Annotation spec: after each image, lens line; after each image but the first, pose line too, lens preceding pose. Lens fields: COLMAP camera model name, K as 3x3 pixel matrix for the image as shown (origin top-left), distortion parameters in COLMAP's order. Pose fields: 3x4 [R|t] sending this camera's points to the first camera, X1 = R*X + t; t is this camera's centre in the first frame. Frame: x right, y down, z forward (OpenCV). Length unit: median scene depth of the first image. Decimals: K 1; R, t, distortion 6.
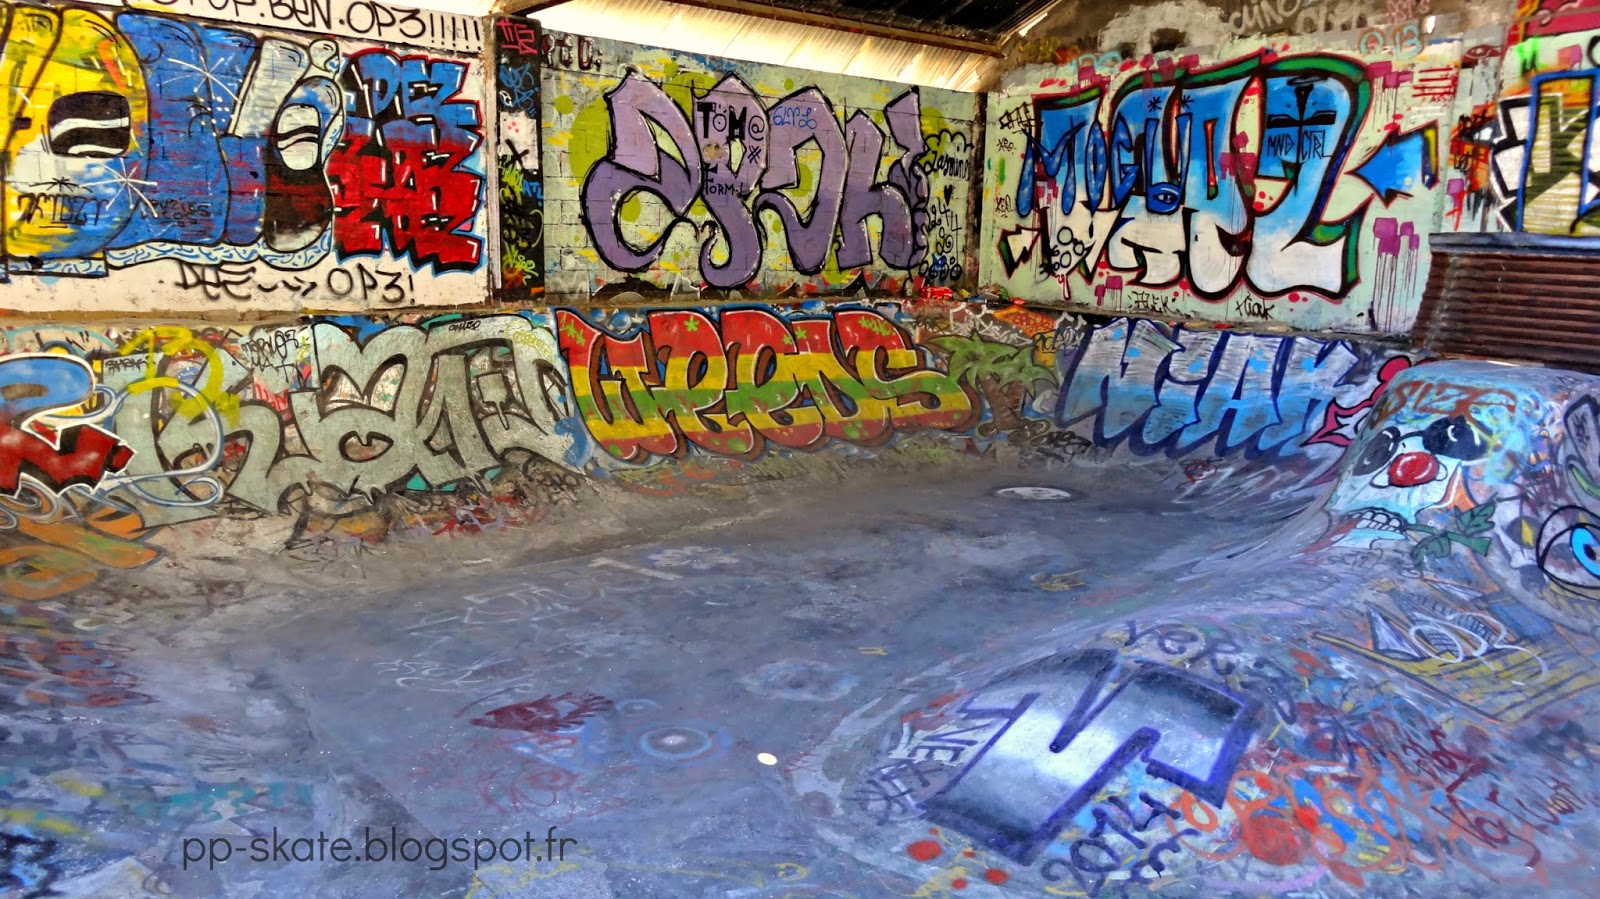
lens RADIAL K [[1195.4, 0, 798.8], [0, 1195.4, 447.5], [0, 0, 1]] dist [0.006522, -0.004209]
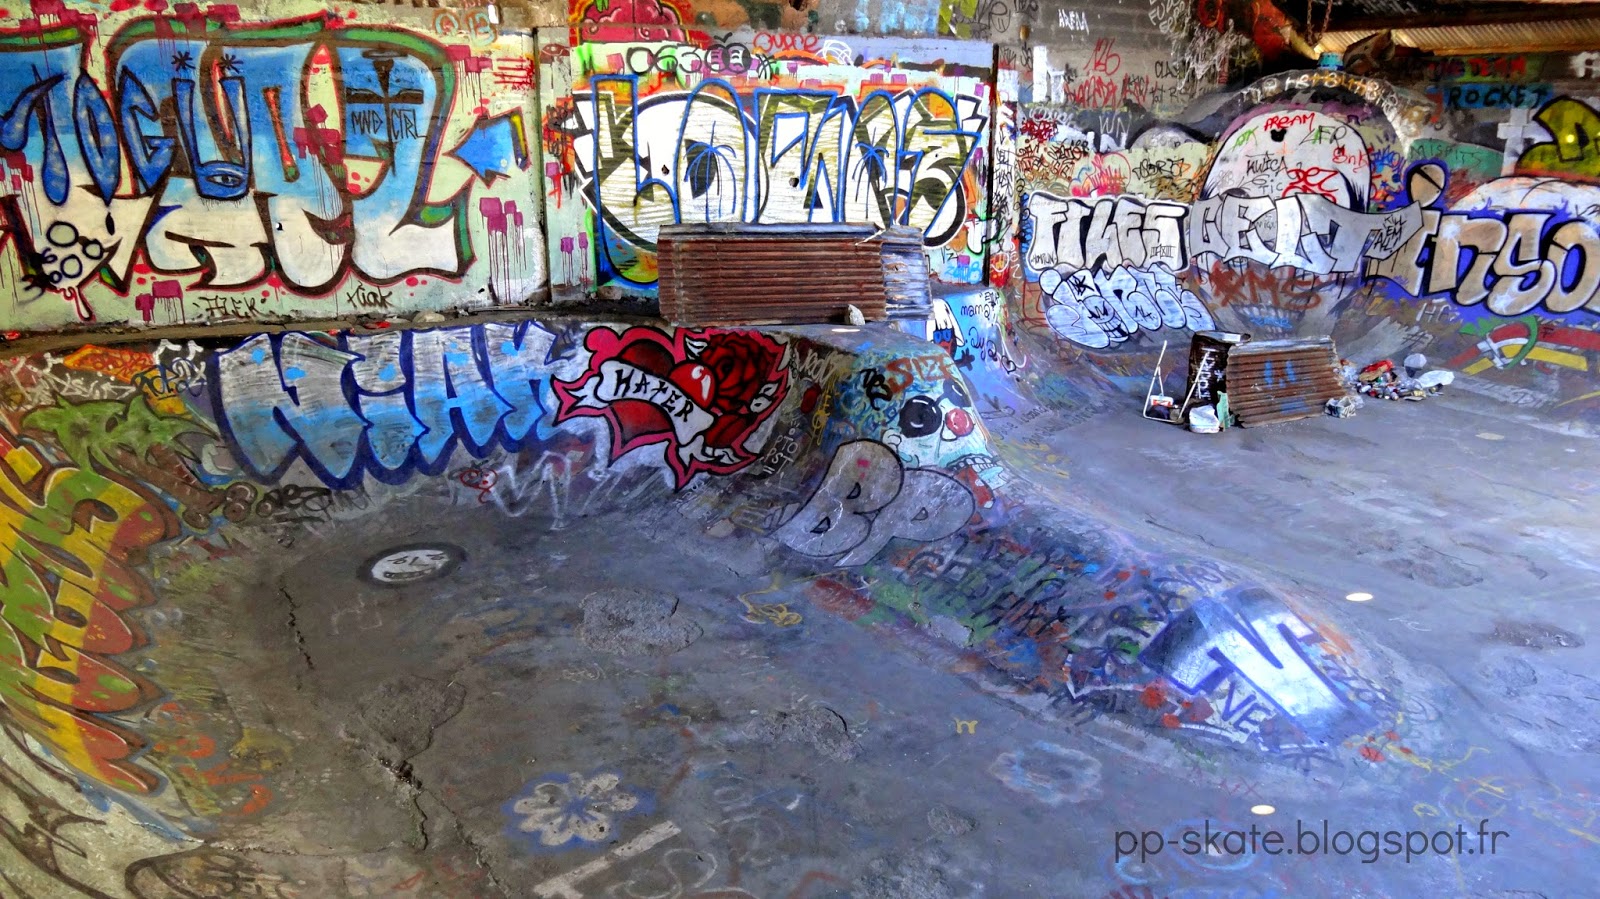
lens RADIAL K [[1195.4, 0, 798.2], [0, 1195.4, 451.7], [0, 0, 1]] dist [0.006522, -0.004209]
pose [[0.156049, -0.293525, 0.943129, -0.492258], [0.158556, 0.949888, 0.269394, -0.204135], [-0.974940, 0.107500, 0.194769, 0.511826]]
